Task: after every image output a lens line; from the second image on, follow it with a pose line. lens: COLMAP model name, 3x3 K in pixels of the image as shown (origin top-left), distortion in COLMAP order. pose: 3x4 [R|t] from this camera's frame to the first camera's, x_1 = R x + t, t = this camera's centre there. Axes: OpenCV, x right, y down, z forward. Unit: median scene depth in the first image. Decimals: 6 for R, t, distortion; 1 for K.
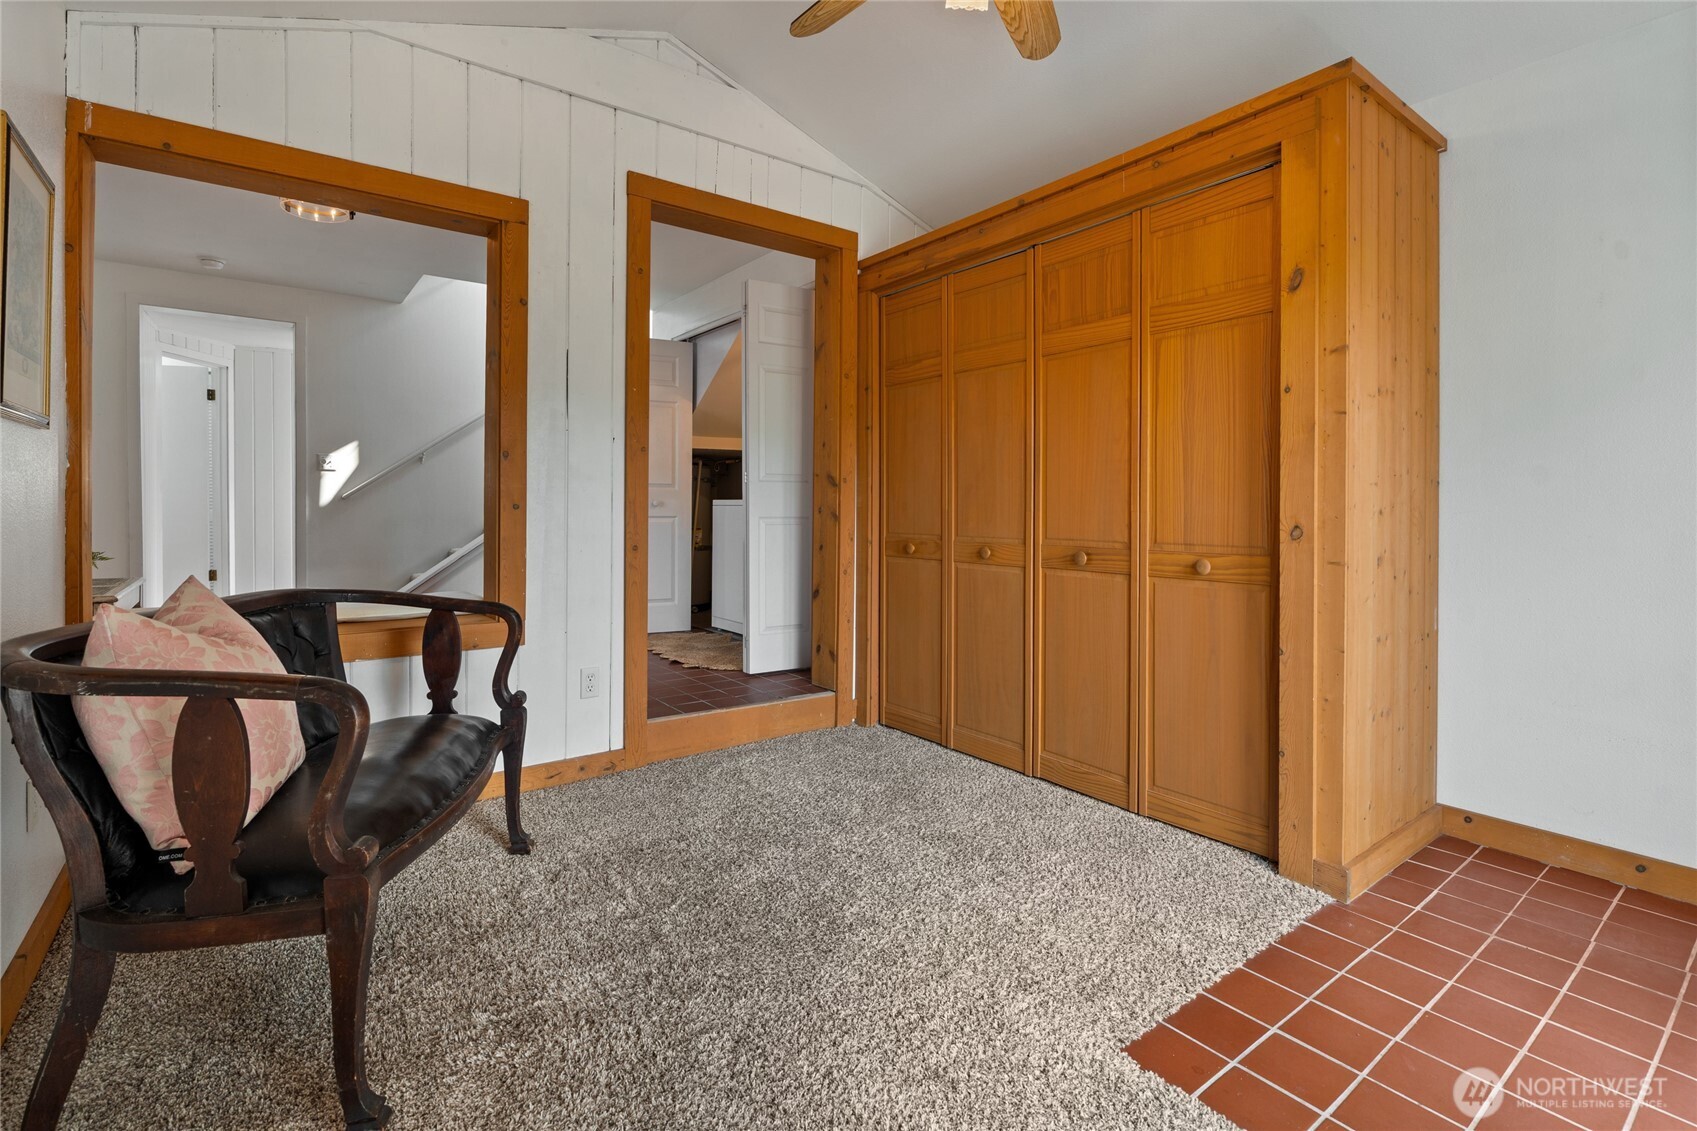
lens RADIAL K [[782.3, 0, 843.6], [0, 782.3, 508.7], [0, 0, 1]] dist [-0.006643, 0.000869]
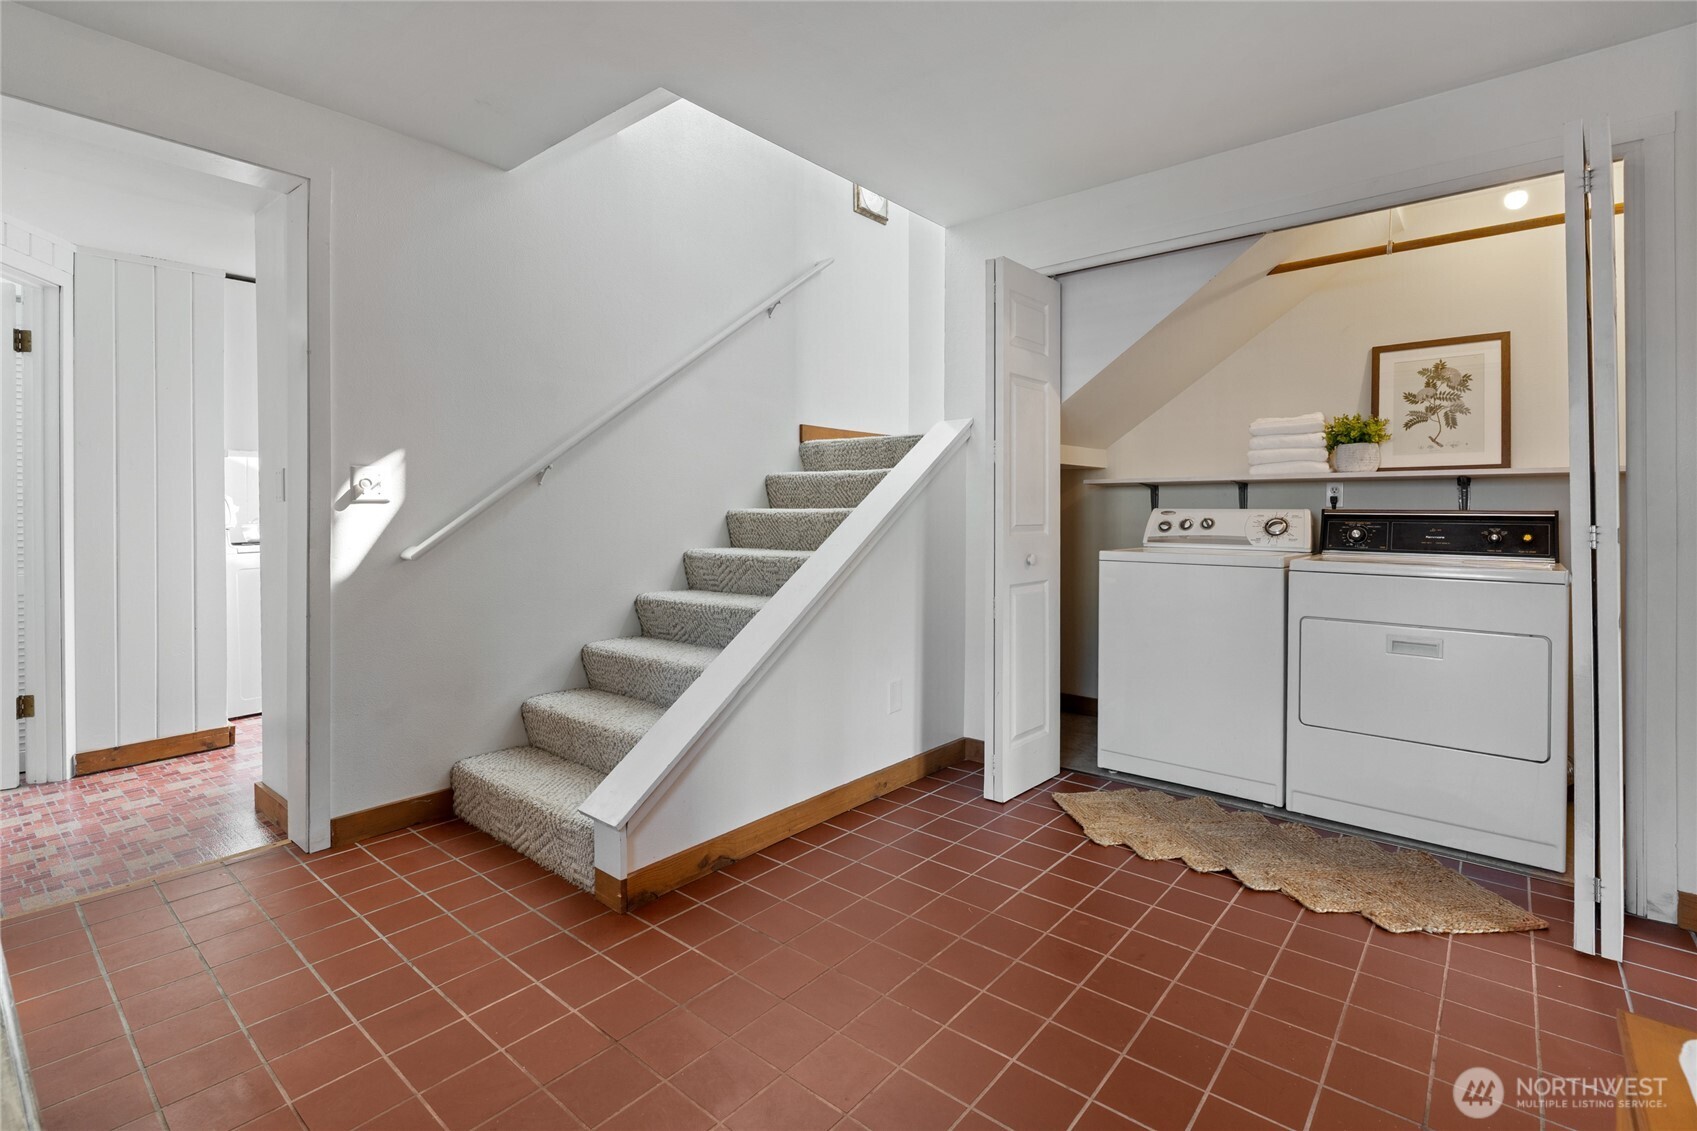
lens RADIAL K [[782.3, 0, 843.1], [0, 782.3, 505.3], [0, 0, 1]] dist [-0.006643, 0.000869]
pose [[0.974714, -0.001992, 0.223449, -0.481325], [0.003742, 0.999966, -0.007409, -0.041582], [-0.223427, 0.008058, 0.974687, 0.470096]]
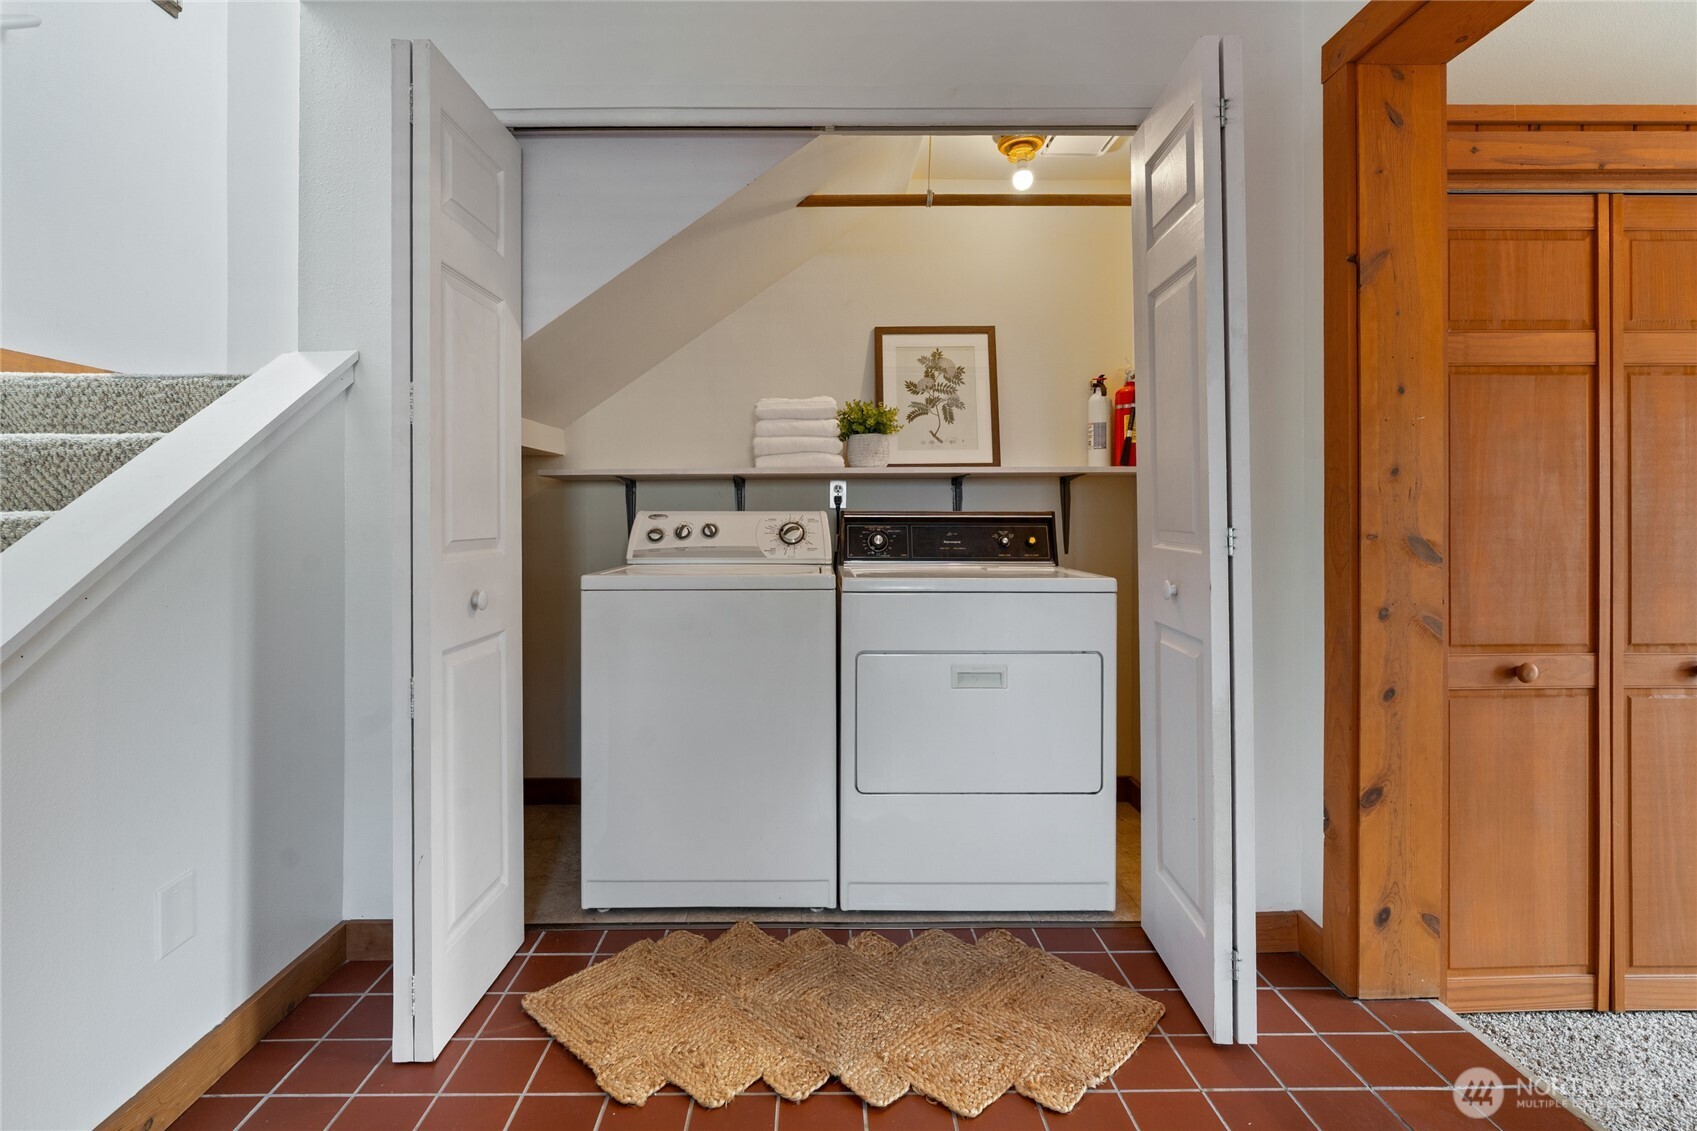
lens RADIAL K [[782.3, 0, 813.9], [0, 782.3, 512.8], [0, 0, 1]] dist [-0.006643, 0.000869]
pose [[0.590590, -0.006406, 0.806946, -0.404577], [0.009130, 0.999958, 0.001256, -0.041284], [-0.806920, 0.006626, 0.590624, 0.679671]]
